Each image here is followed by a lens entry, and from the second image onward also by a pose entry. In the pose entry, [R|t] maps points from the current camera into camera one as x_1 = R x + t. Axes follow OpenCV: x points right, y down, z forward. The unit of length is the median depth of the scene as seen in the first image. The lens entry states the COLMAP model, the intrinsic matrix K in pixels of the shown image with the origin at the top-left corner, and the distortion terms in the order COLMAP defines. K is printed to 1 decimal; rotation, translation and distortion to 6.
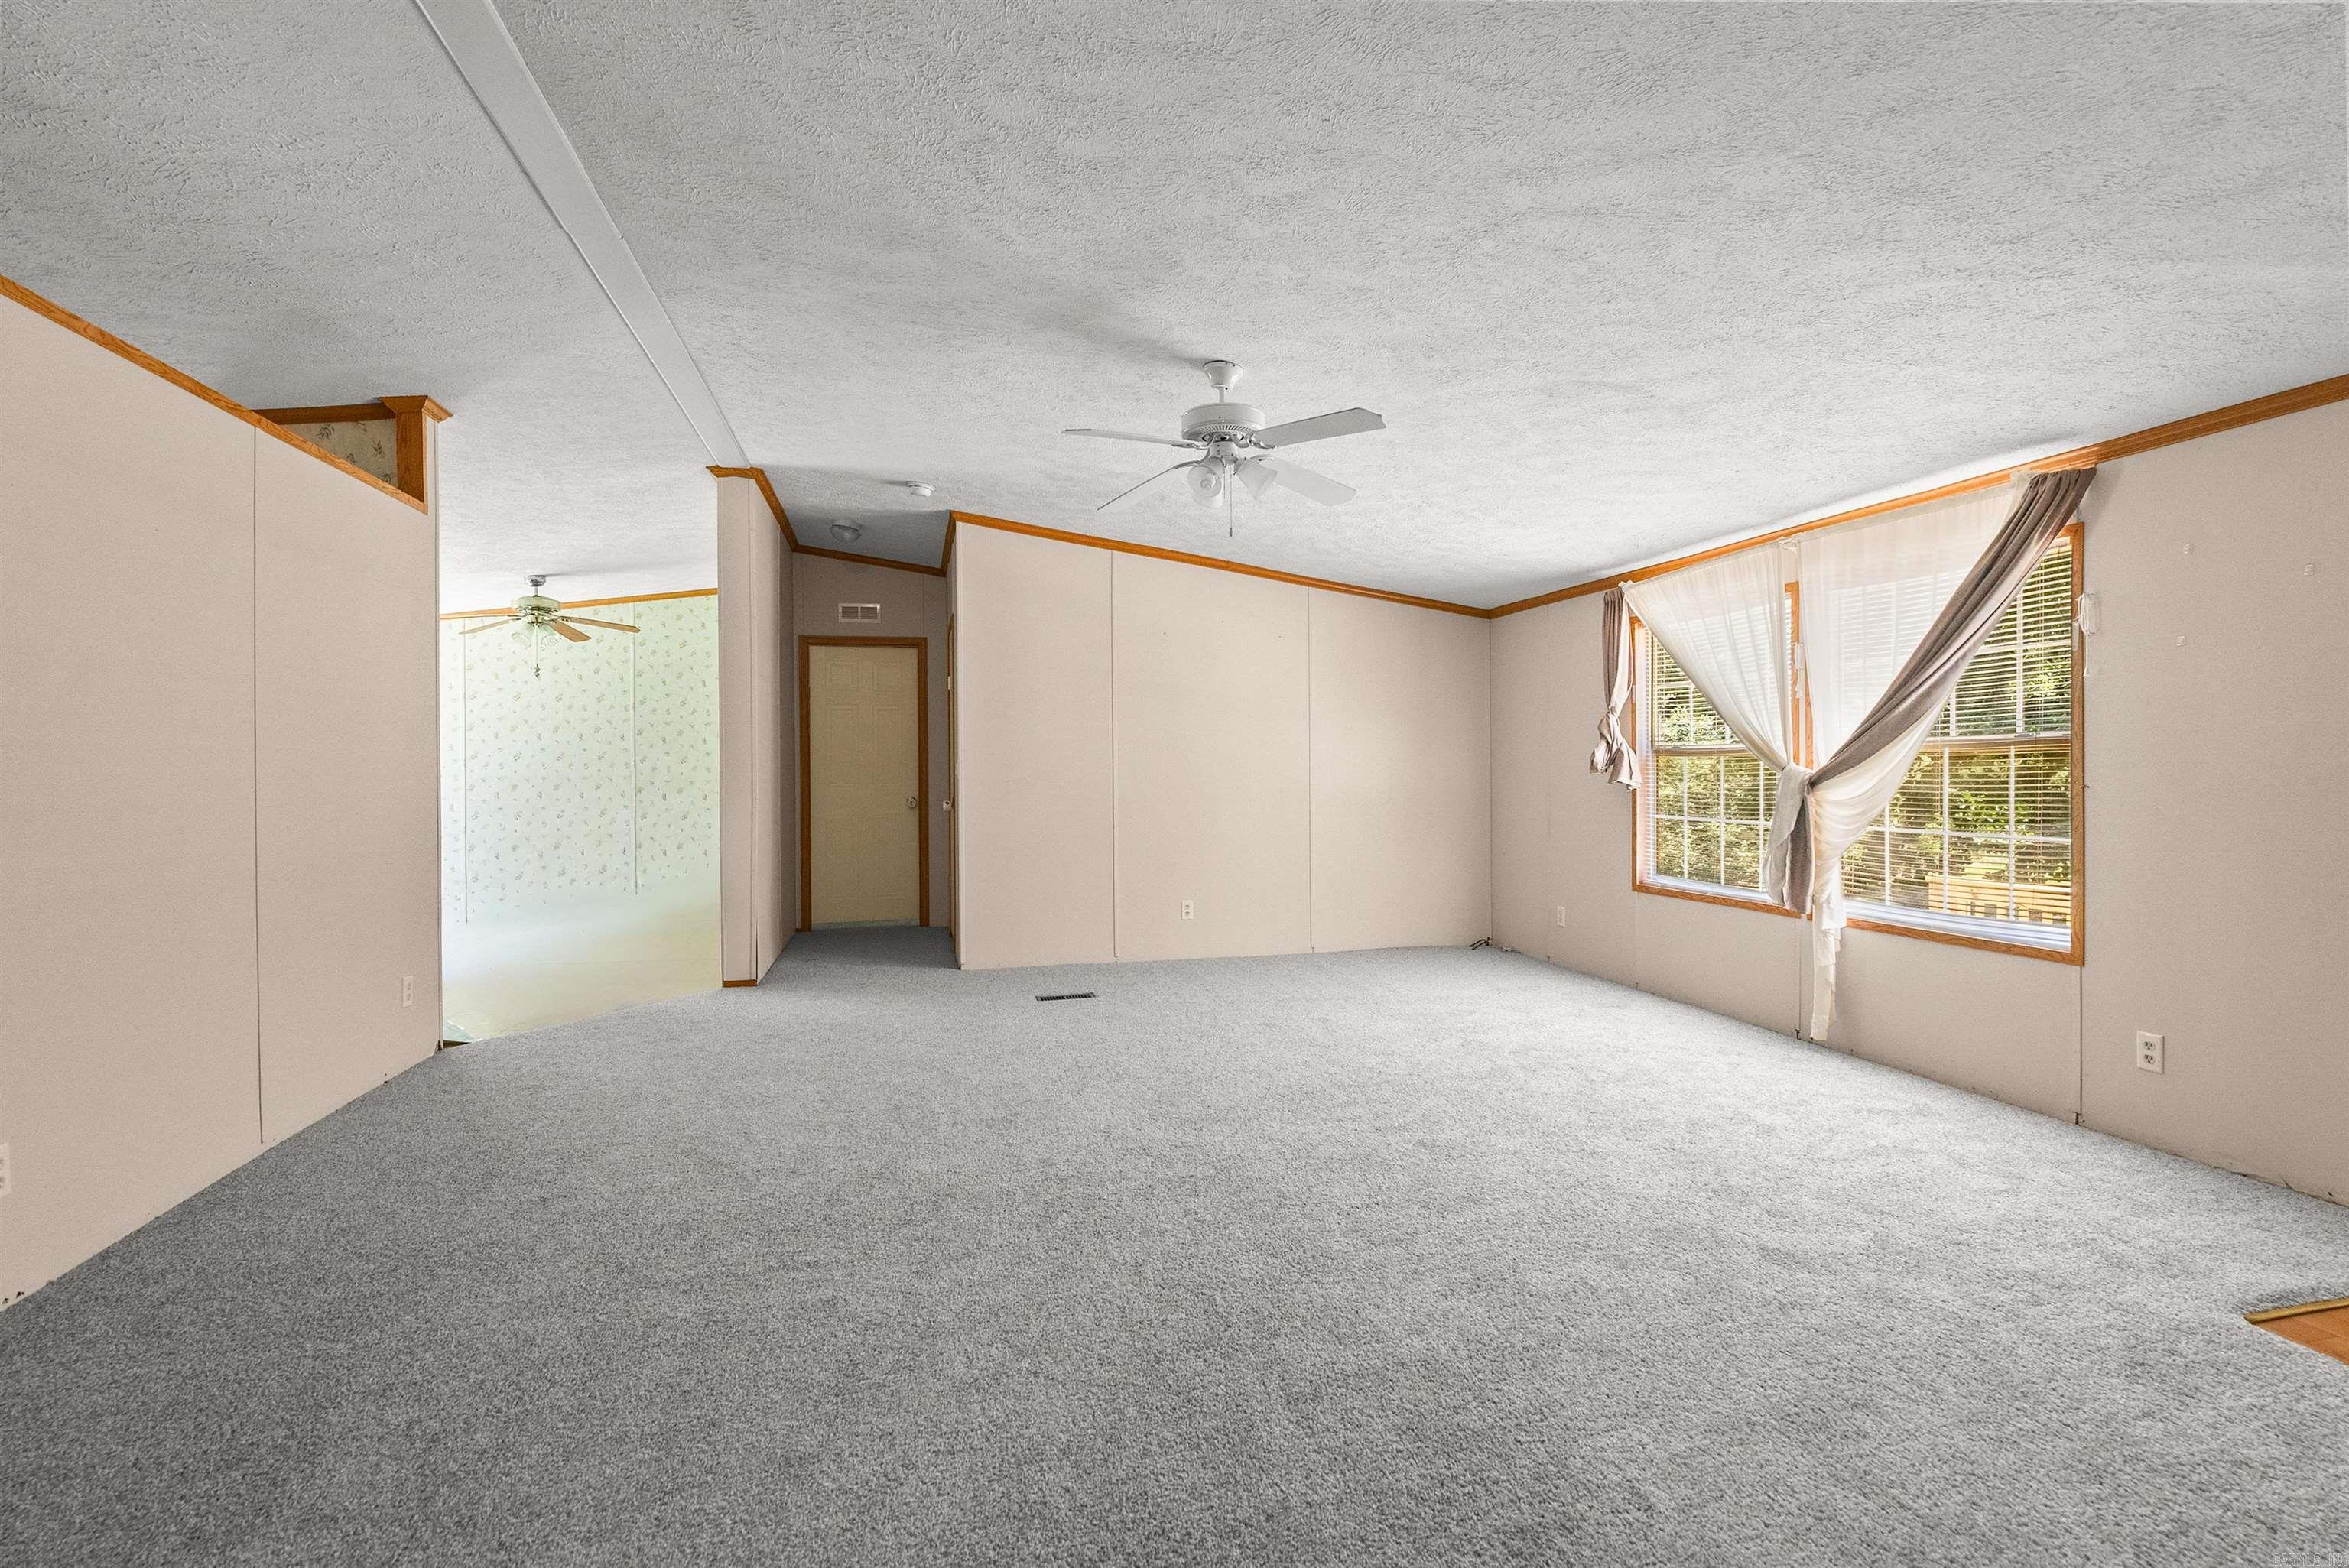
lens RADIAL K [[1075.0, 0, 1168.9], [0, 1075.0, 777.3], [0, 0, 1]] dist [0.002991, 0.000441]
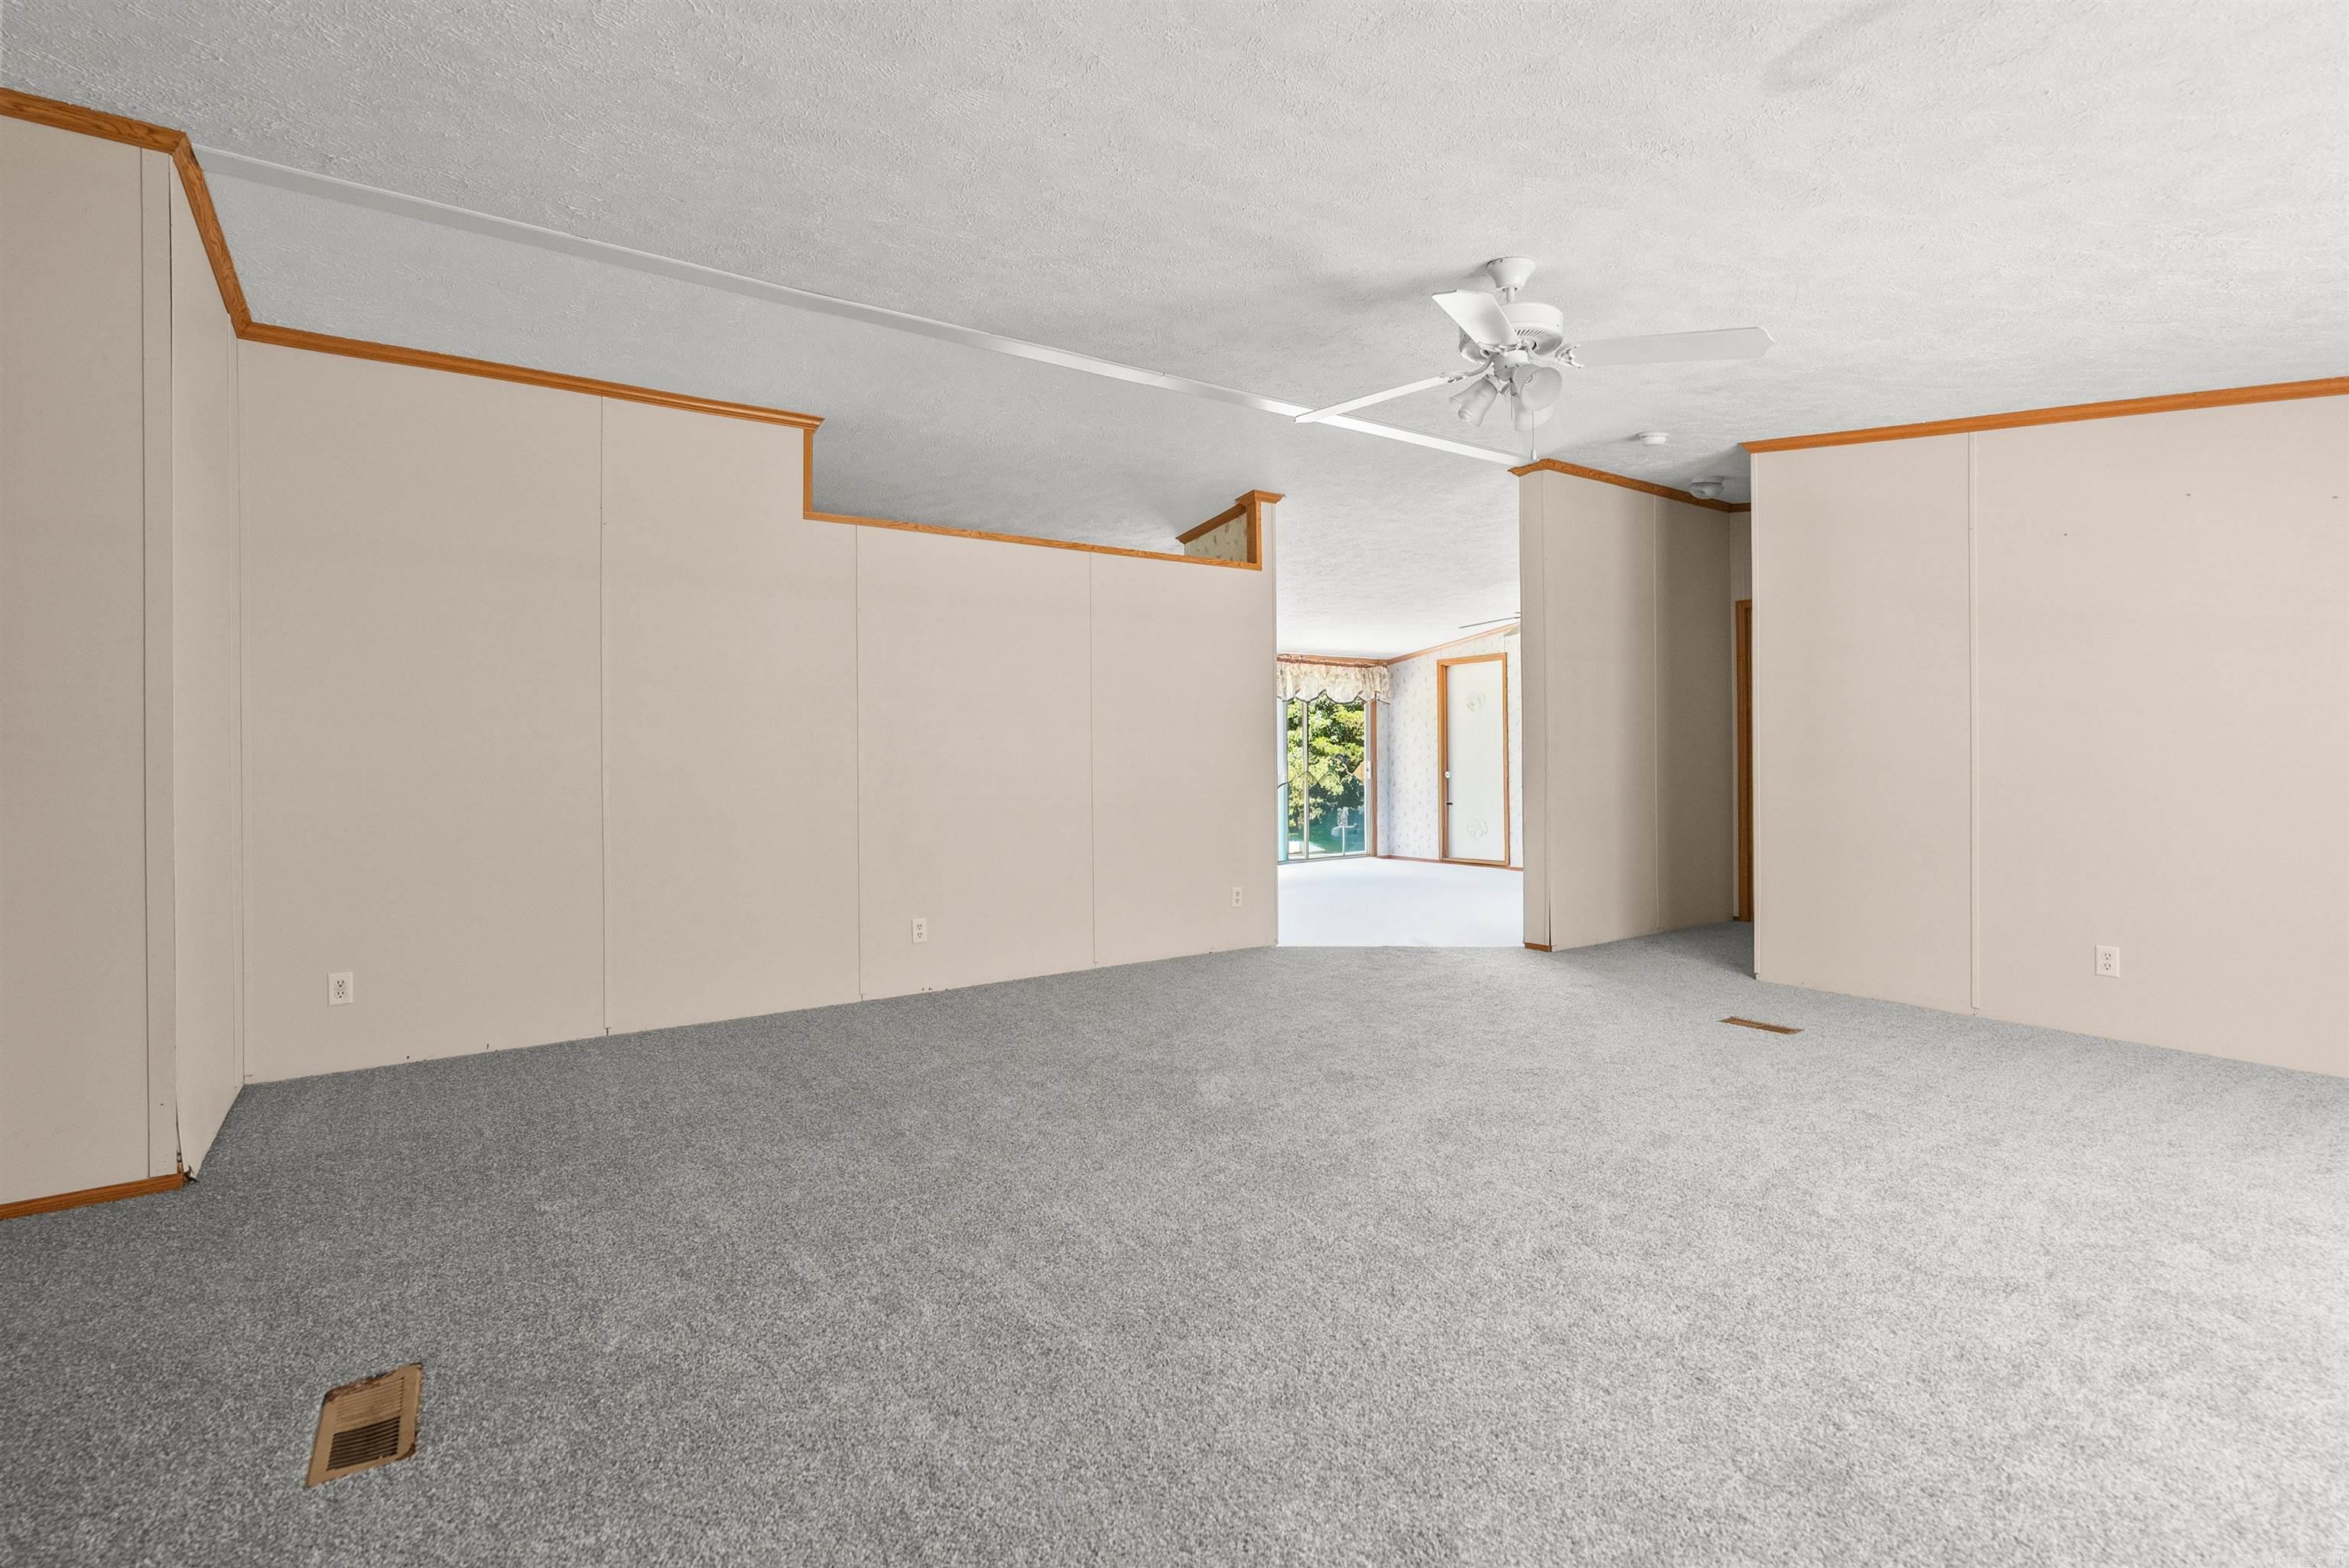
lens RADIAL K [[1075.0, 0, 1172.4], [0, 1075.0, 760.1], [0, 0, 1]] dist [0.002991, 0.000441]
pose [[0.354140, 0.005689, -0.935175, 0.481755], [-0.002560, 0.999984, 0.005114, 0.002313], [0.935189, 0.000583, 0.354149, 0.293134]]
